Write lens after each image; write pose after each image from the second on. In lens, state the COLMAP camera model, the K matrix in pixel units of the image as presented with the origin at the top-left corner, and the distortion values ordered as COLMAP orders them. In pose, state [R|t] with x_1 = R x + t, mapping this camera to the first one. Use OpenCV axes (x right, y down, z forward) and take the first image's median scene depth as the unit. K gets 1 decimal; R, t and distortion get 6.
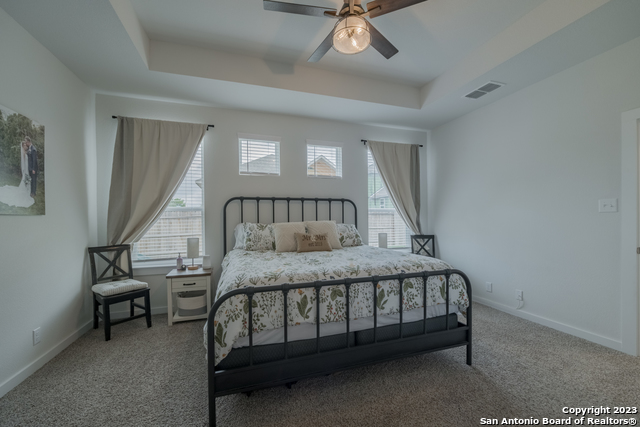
lens RADIAL K [[261.9, 0, 318.2], [0, 261.9, 220.2], [0, 0, 1]] dist [-0.002699, -0.000193]
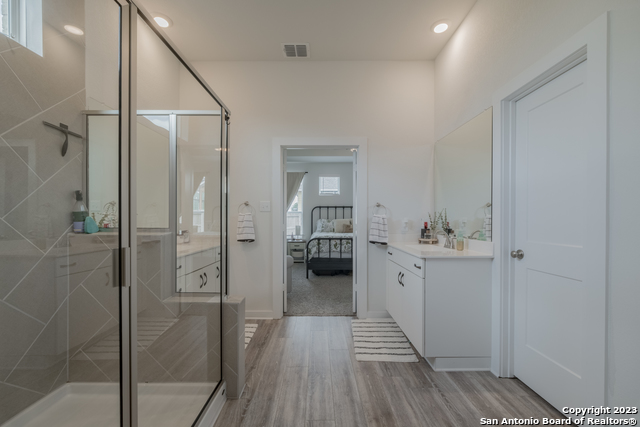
lens RADIAL K [[261.9, 0, 318.2], [0, 261.9, 220.2], [0, 0, 1]] dist [-0.002699, -0.000193]
pose [[0.948053, 0.011292, -0.317913, 0.365665], [-0.012346, 0.999923, -0.001300, 0.022587], [0.317874, 0.005157, 0.948119, -0.996005]]
